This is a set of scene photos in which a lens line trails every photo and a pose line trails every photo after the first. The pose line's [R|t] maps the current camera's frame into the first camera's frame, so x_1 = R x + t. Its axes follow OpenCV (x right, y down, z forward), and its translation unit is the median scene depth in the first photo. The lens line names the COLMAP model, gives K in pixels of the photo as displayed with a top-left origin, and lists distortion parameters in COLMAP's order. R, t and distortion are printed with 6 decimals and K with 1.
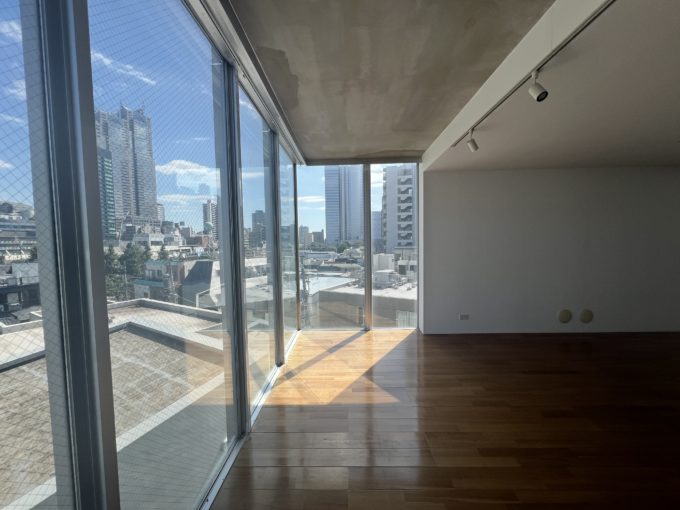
lens RADIAL K [[268.3, 0, 341.8], [0, 268.3, 253.4], [0, 0, 1]] dist [-0.000585, 0.000102]
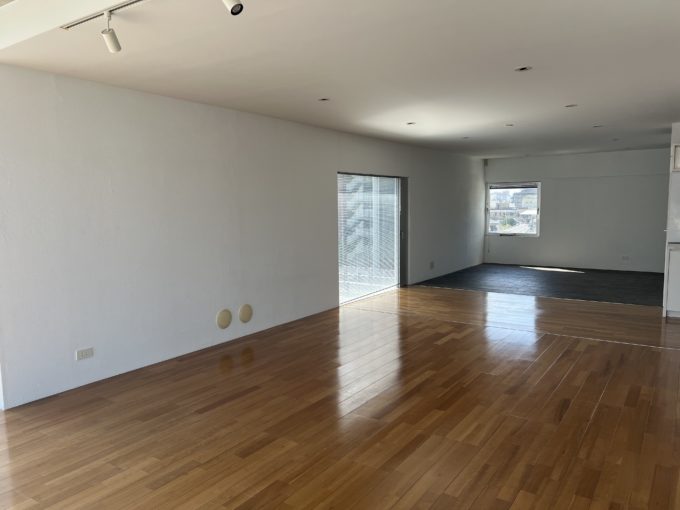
lens RADIAL K [[505.4, 0, 340.0], [0, 505.4, 255.0], [0, 0, 1]] dist [0.076272, -0.099679]
pose [[0.554837, -0.076498, 0.828435, -0.152407], [0.038869, 0.997060, 0.066036, -0.012511], [-0.831051, -0.004439, 0.556179, 0.014363]]
